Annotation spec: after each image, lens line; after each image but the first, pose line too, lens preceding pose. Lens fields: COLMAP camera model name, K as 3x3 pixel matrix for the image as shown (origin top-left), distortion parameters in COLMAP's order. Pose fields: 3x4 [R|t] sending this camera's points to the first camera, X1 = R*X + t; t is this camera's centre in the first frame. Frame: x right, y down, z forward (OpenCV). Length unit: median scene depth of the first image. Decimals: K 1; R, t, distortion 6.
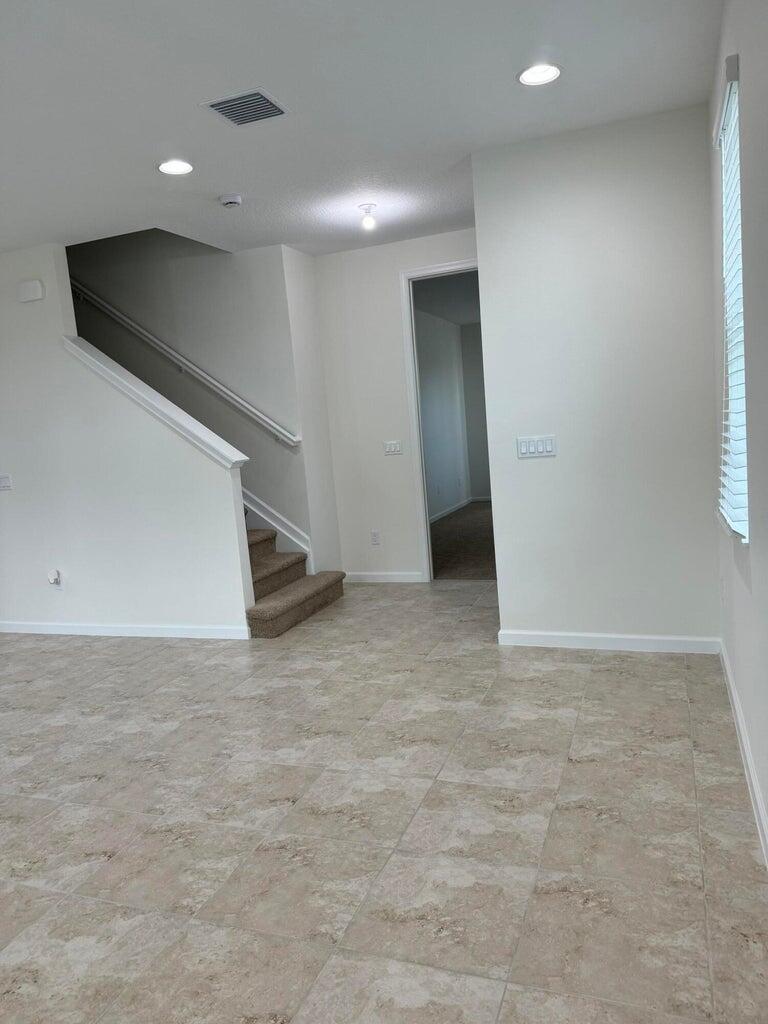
lens RADIAL K [[722.0, 0, 379.7], [0, 722.0, 506.5], [0, 0, 1]] dist [0.042954, -0.057279]
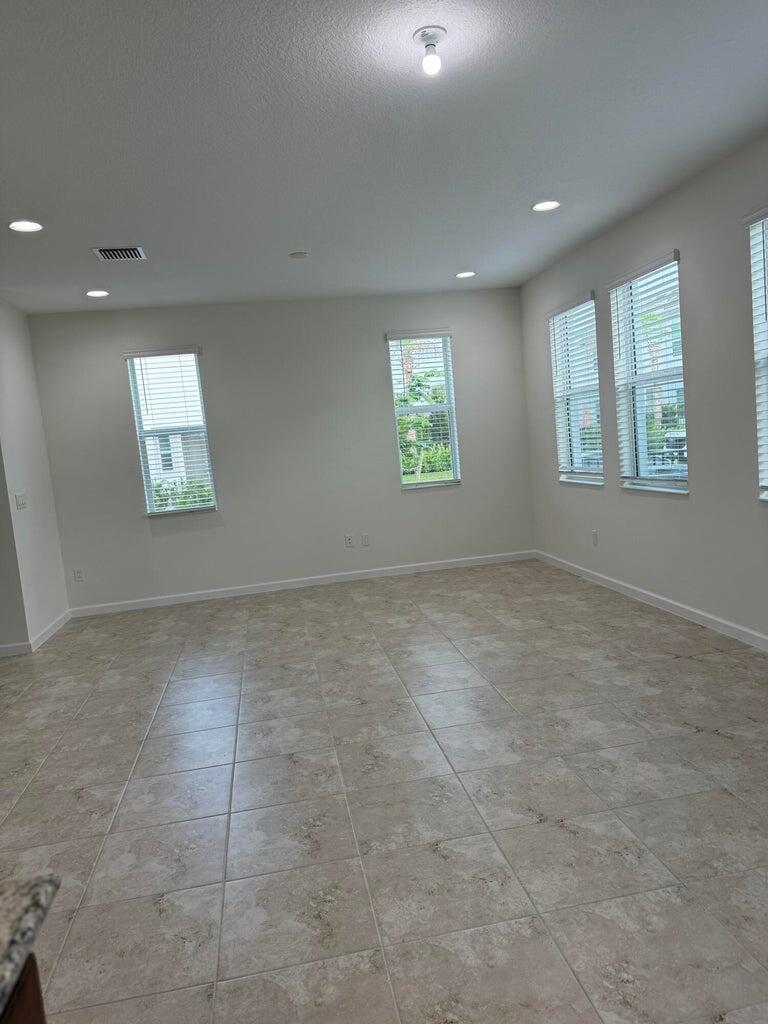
lens RADIAL K [[722.0, 0, 389.8], [0, 722.0, 511.3], [0, 0, 1]] dist [0.042954, -0.057279]
pose [[-0.502941, 0.044309, 0.863184, -1.407582], [0.234950, 0.968088, 0.087202, -0.019913], [-0.831774, 0.246663, -0.497302, 1.143014]]
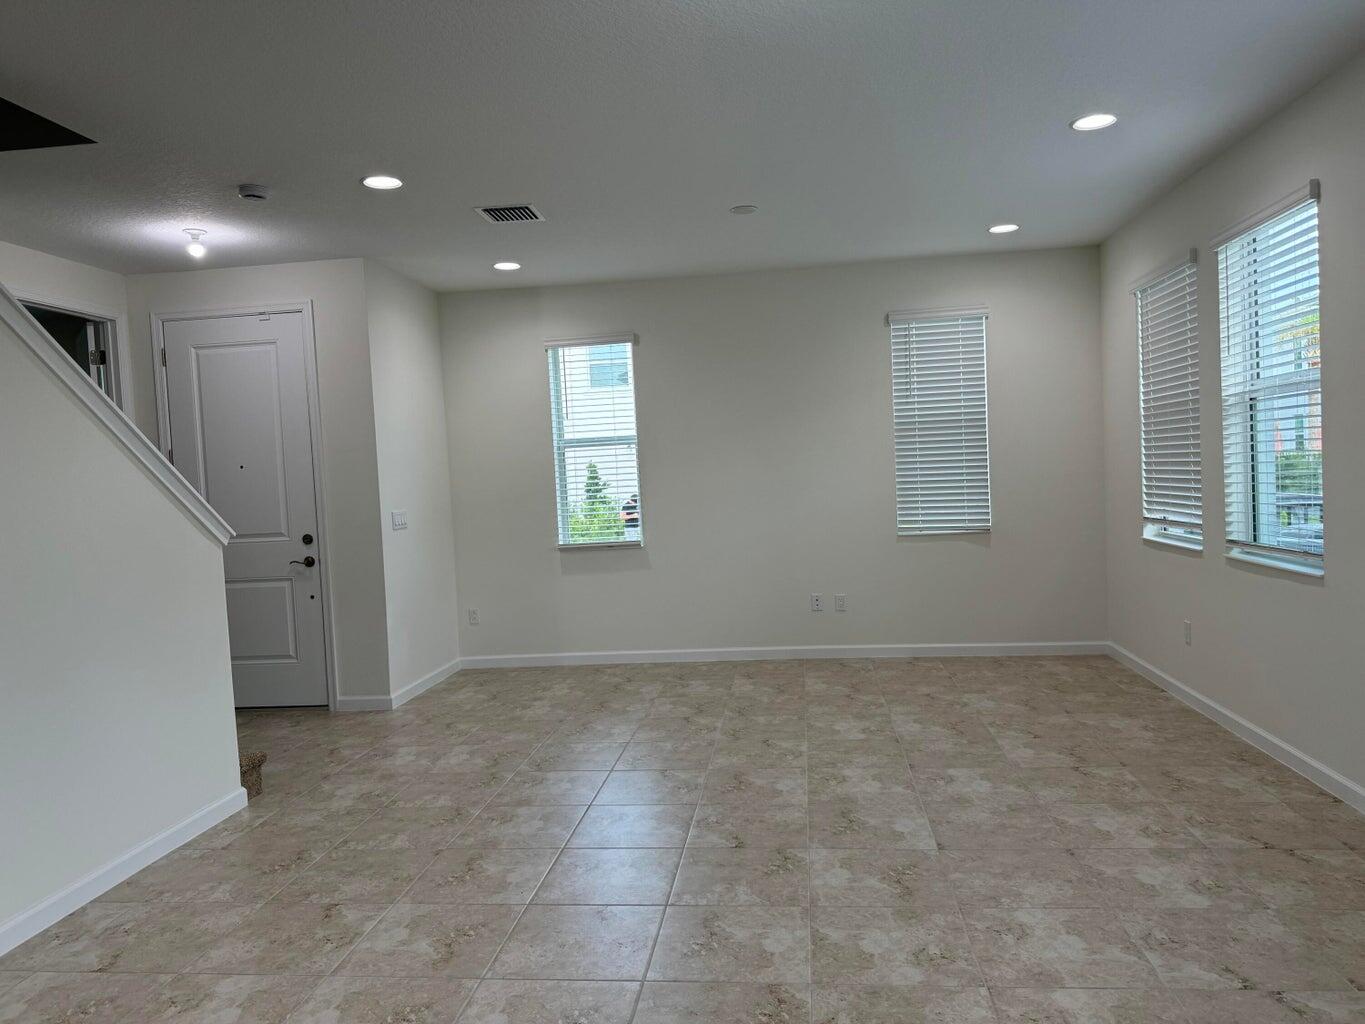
lens RADIAL K [[962.4, 0, 689.2], [0, 962.4, 510.4], [0, 0, 1]] dist [0.042954, -0.057279]
pose [[-0.240318, 0.057535, 0.968988, -1.414100], [0.182240, 0.983166, -0.013180, 0.004447], [-0.953434, 0.173421, -0.246758, 0.962666]]
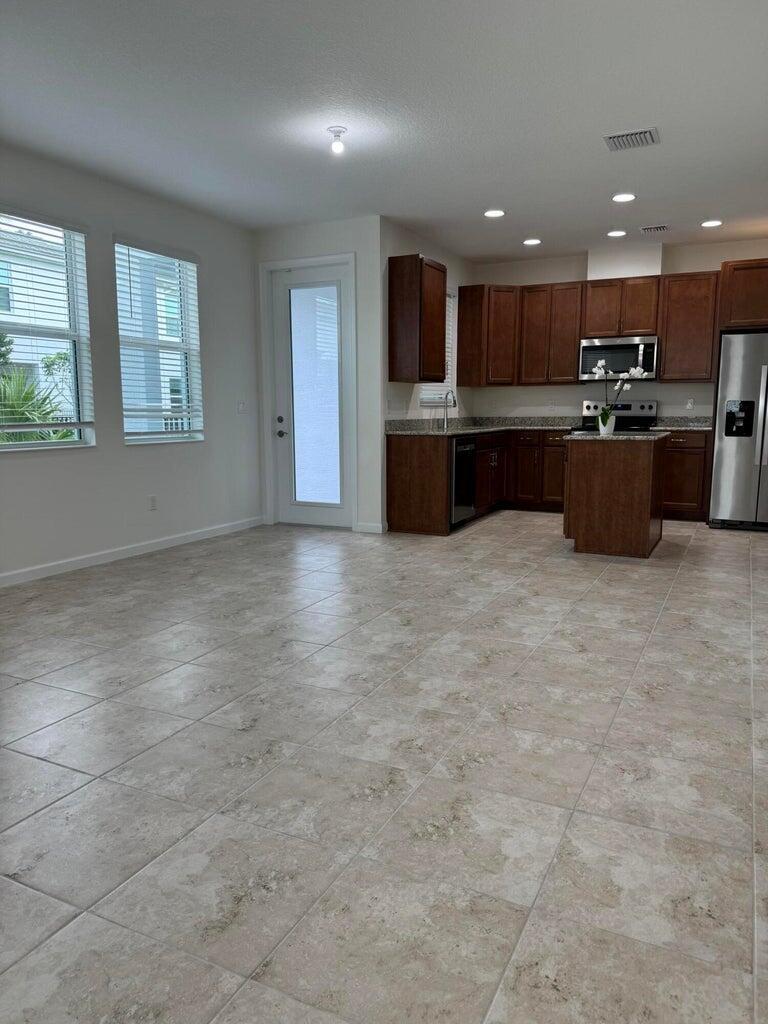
lens RADIAL K [[722.0, 0, 388.4], [0, 722.0, 514.5], [0, 0, 1]] dist [0.042954, -0.057279]
pose [[-0.088515, 0.236242, -0.967654, 0.285330], [-0.104734, 0.963875, 0.244900, -0.077456], [0.990553, 0.123023, -0.060575, 0.908298]]
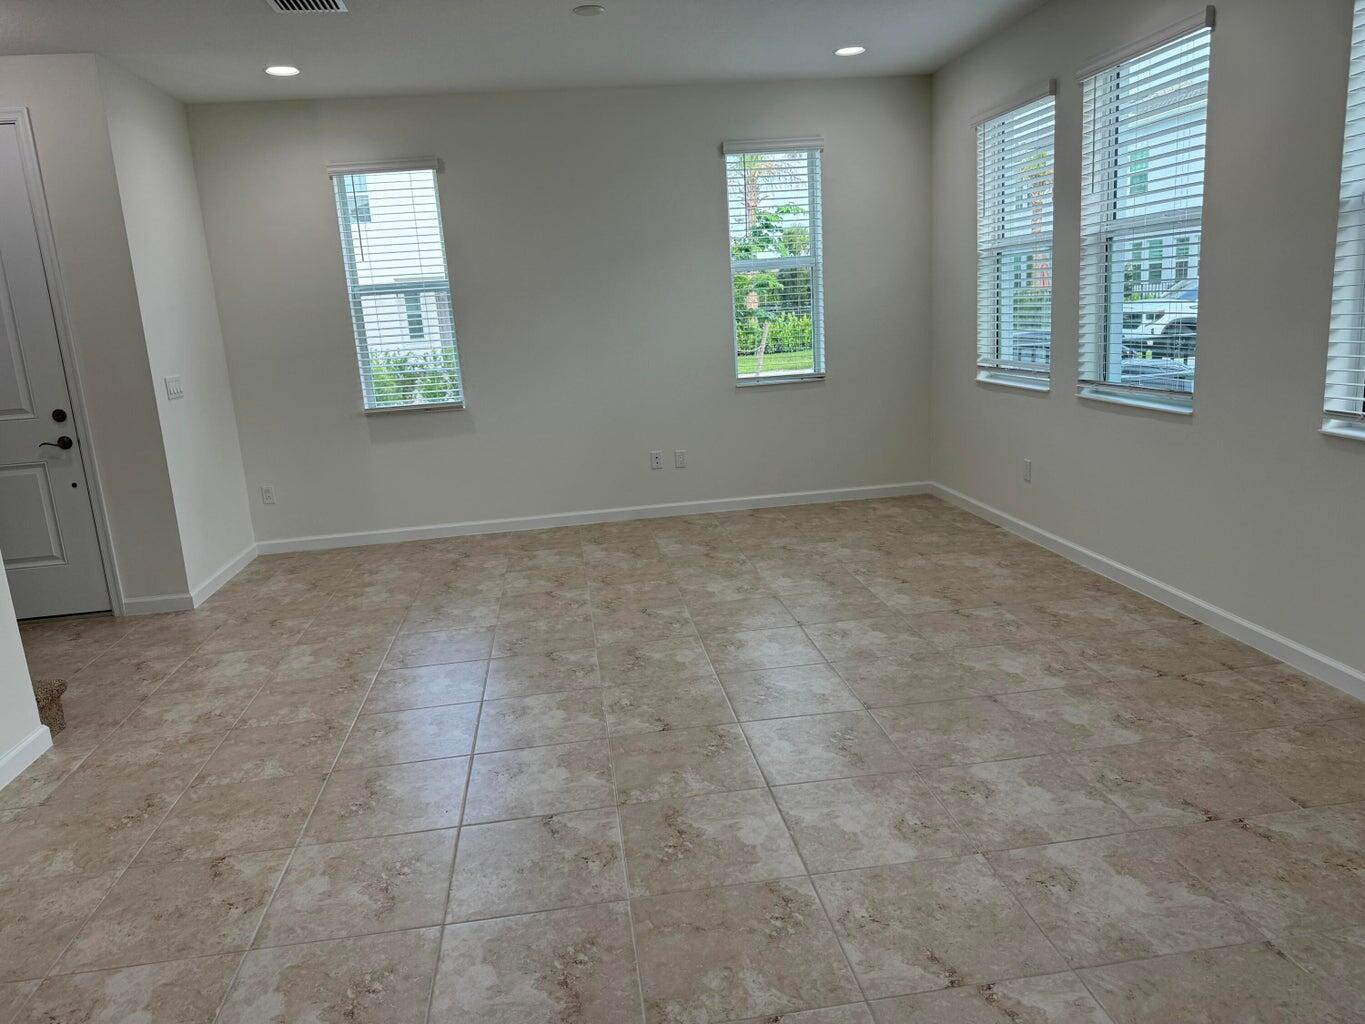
lens RADIAL K [[962.4, 0, 674.4], [0, 962.4, 511.1], [0, 0, 1]] dist [0.042954, -0.057279]
pose [[-0.465092, -0.072482, 0.882290, -1.268597], [0.207415, 0.959979, 0.188201, -0.032812], [-0.860621, 0.270531, -0.431445, 1.056647]]
